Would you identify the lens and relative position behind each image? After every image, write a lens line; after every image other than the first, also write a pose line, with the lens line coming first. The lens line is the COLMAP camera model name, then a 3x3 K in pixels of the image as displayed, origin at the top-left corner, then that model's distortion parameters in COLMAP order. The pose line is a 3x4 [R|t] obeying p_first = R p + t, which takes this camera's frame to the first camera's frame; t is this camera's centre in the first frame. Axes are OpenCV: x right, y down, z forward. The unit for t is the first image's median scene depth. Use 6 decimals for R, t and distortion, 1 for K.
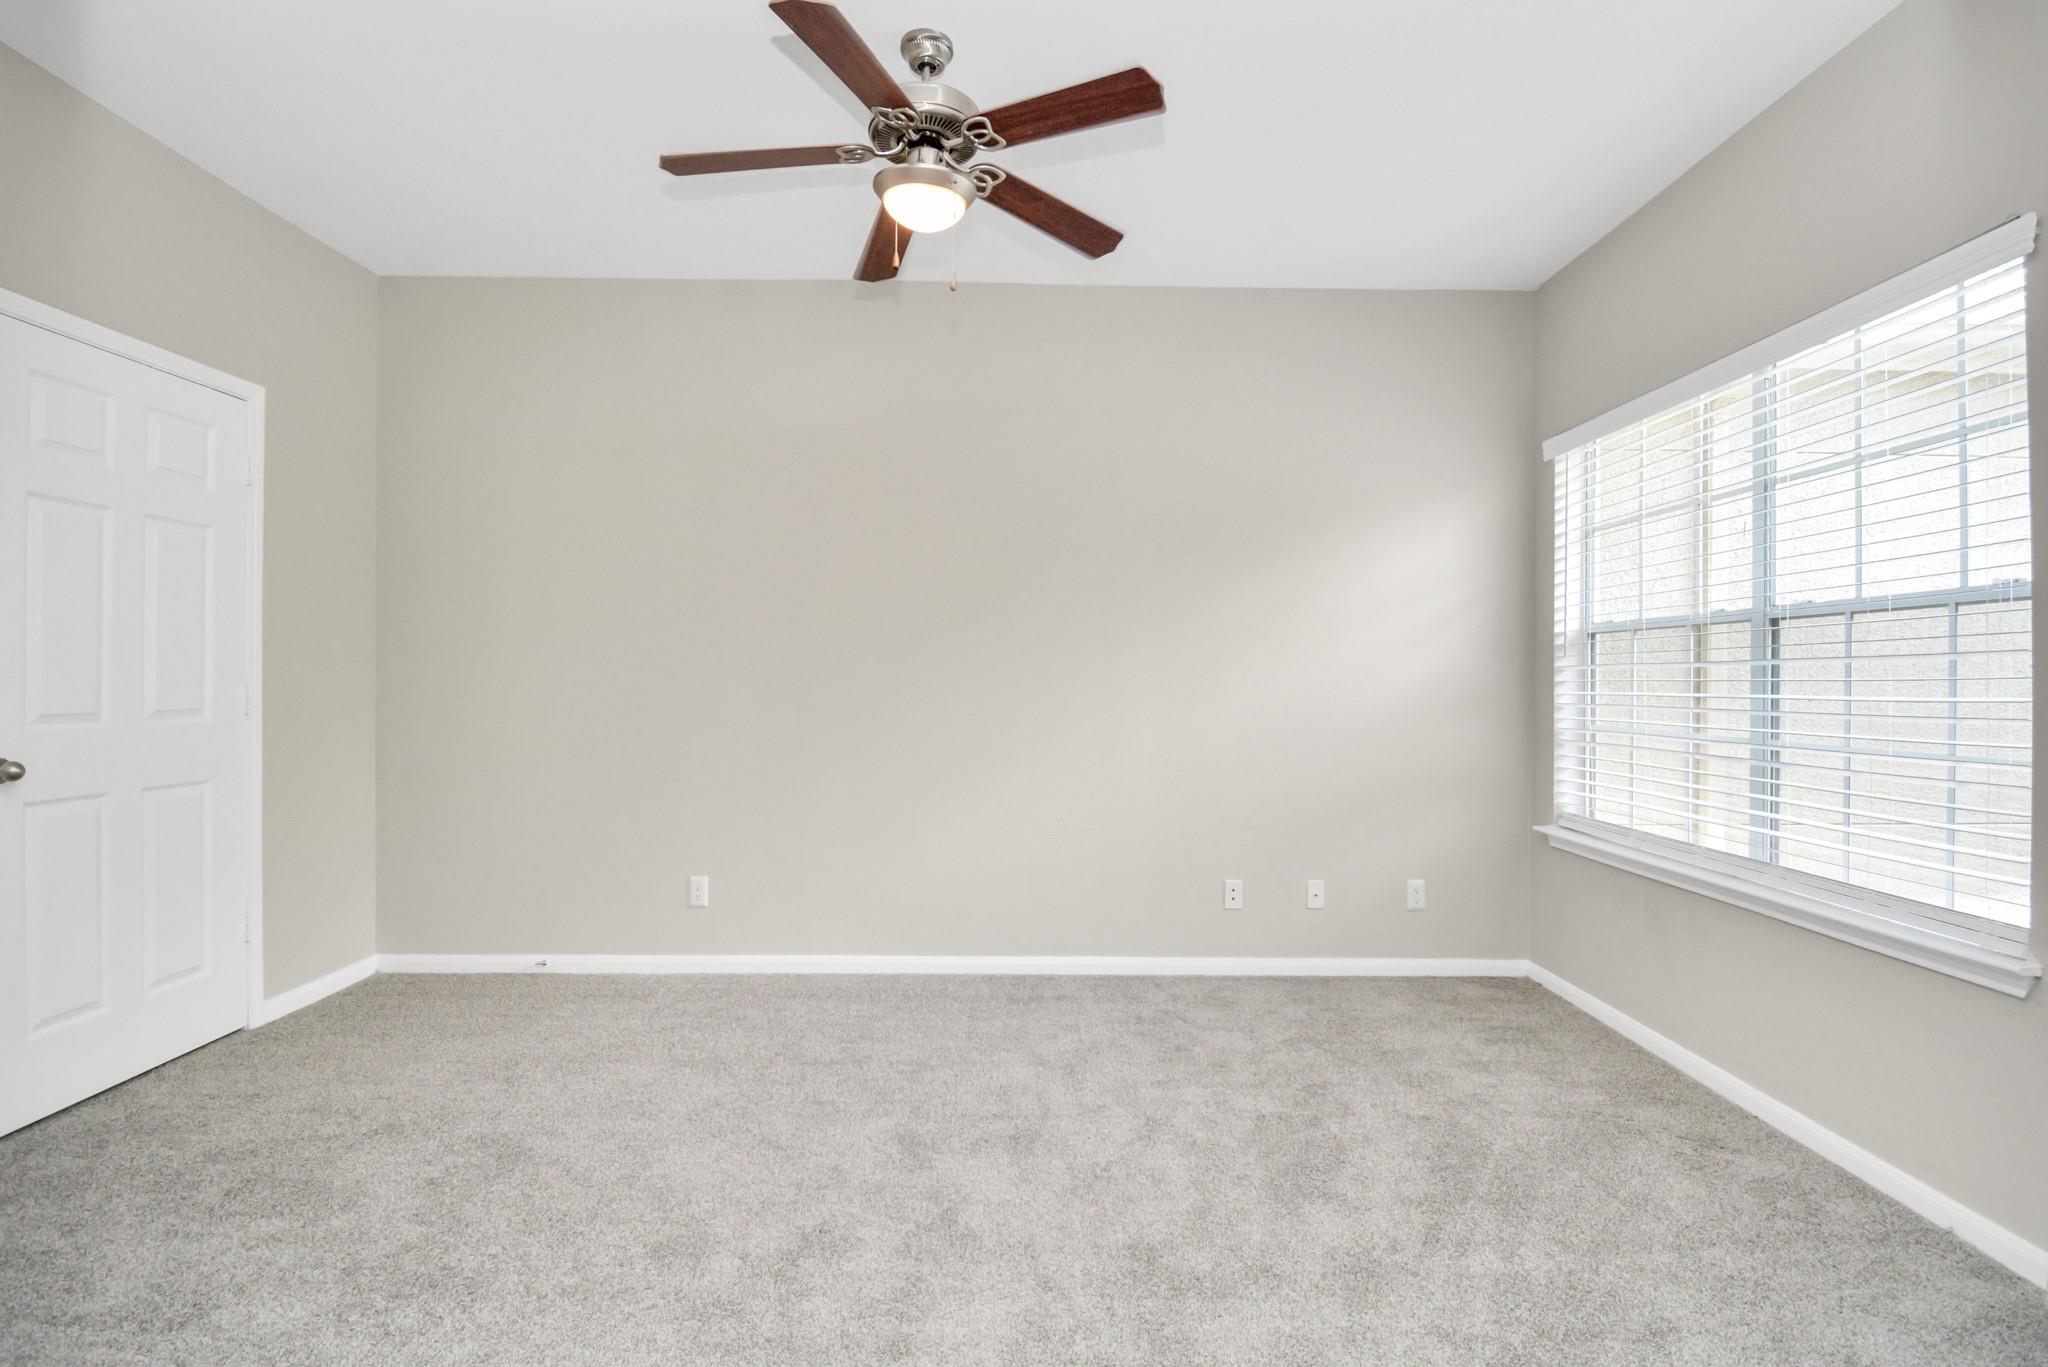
lens RADIAL K [[942.7, 0, 1031.0], [0, 942.7, 684.7], [0, 0, 1]] dist [-0.024603, -0.000031]
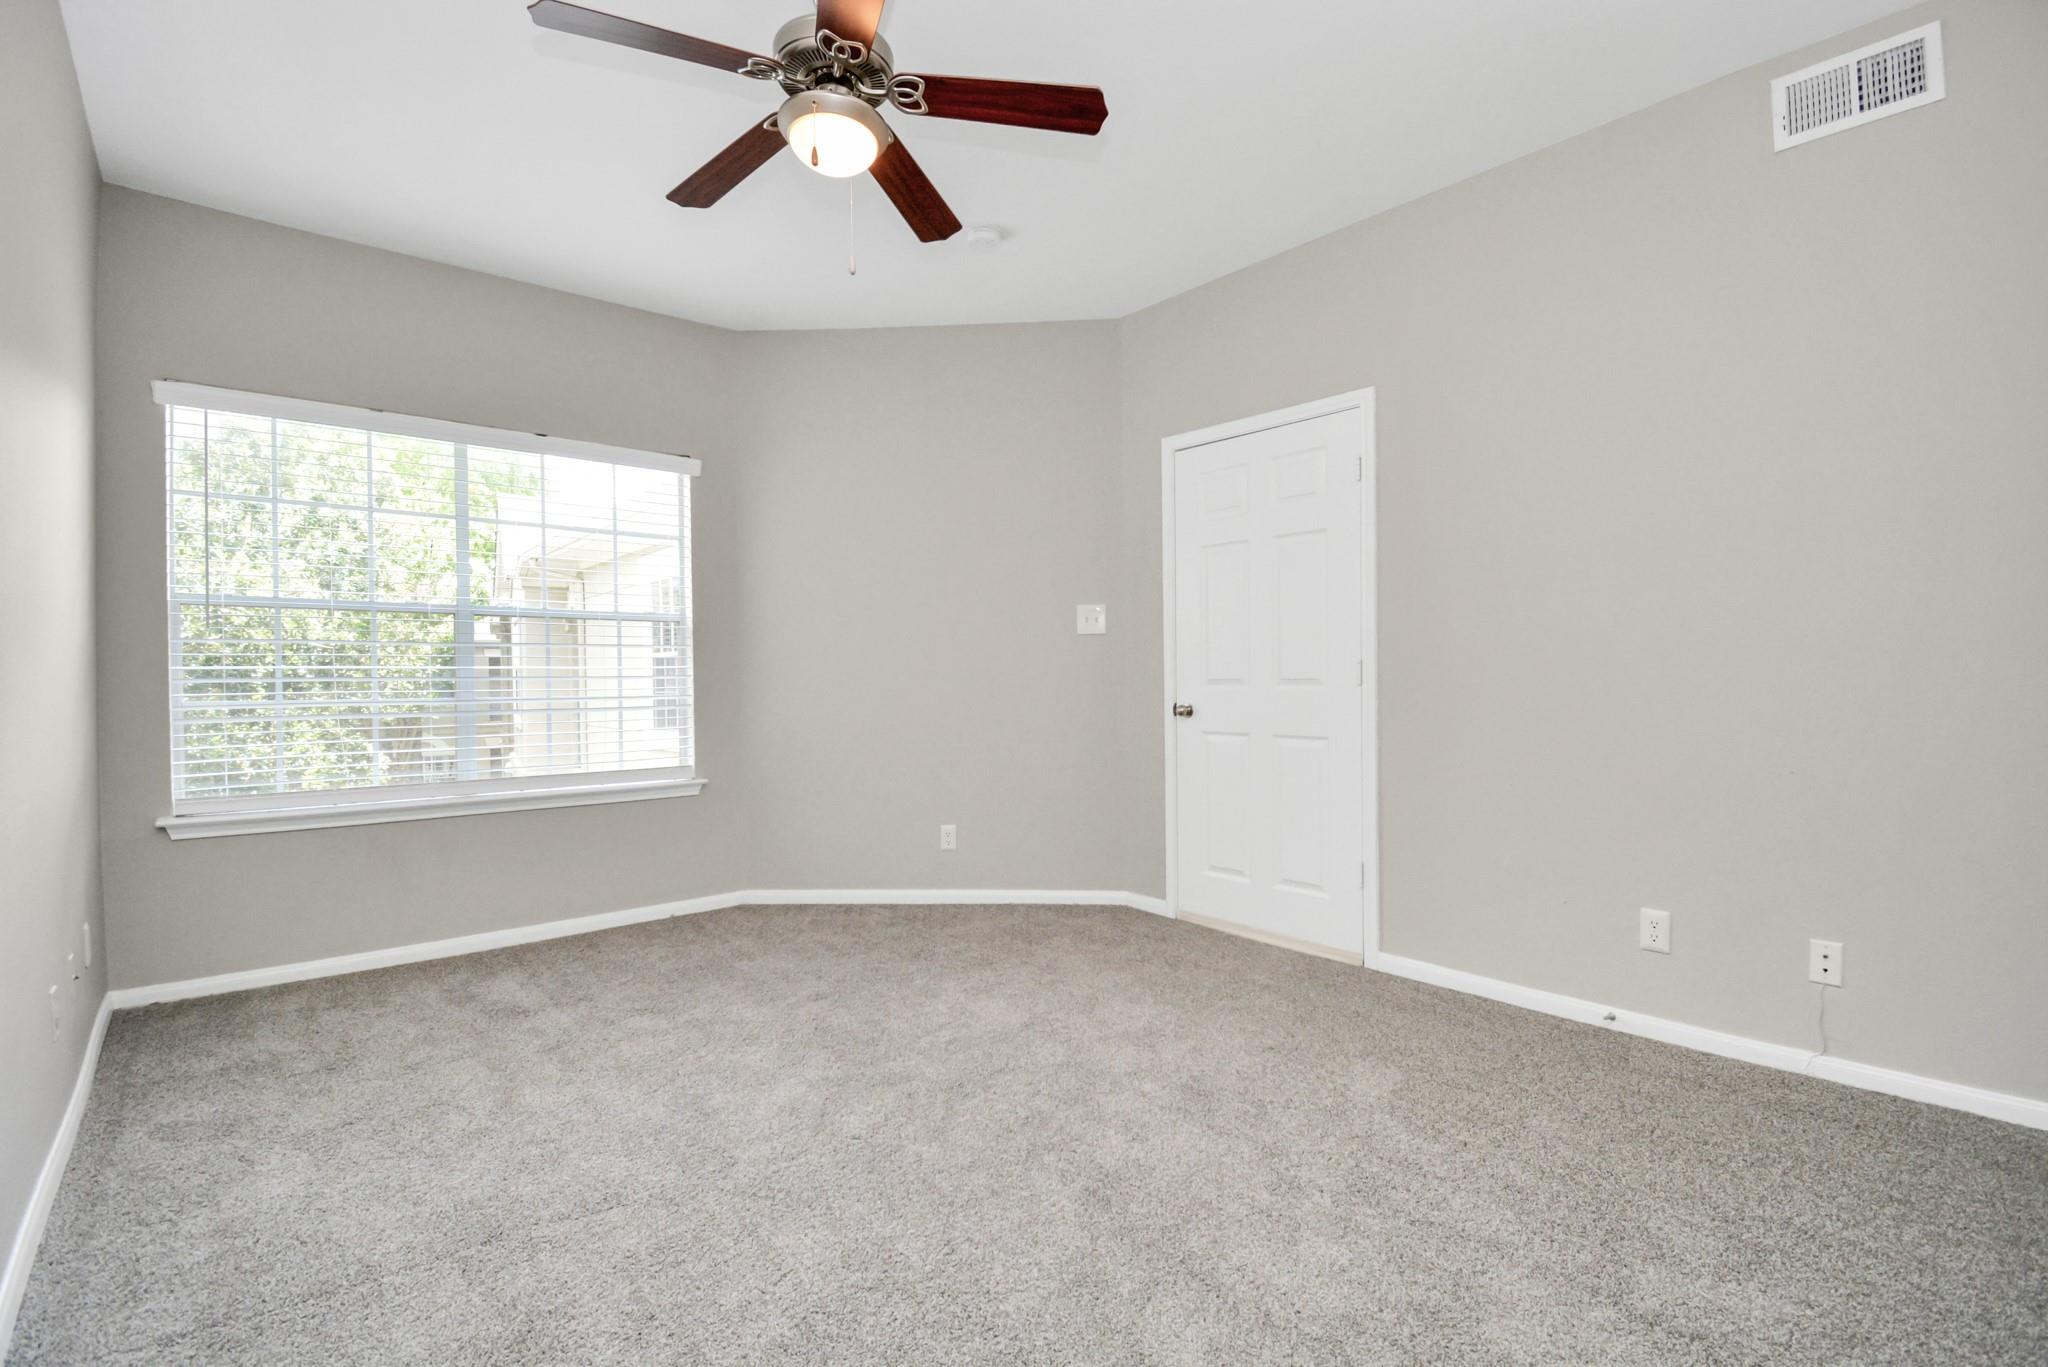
lens RADIAL K [[942.7, 0, 1031.0], [0, 942.7, 684.7], [0, 0, 1]] dist [-0.024603, -0.000031]
pose [[-0.648458, 0.001296, 0.761249, -0.919512], [0.009558, 0.999934, 0.006440, 0.038905], [-0.761191, 0.011452, -0.648427, 1.342137]]
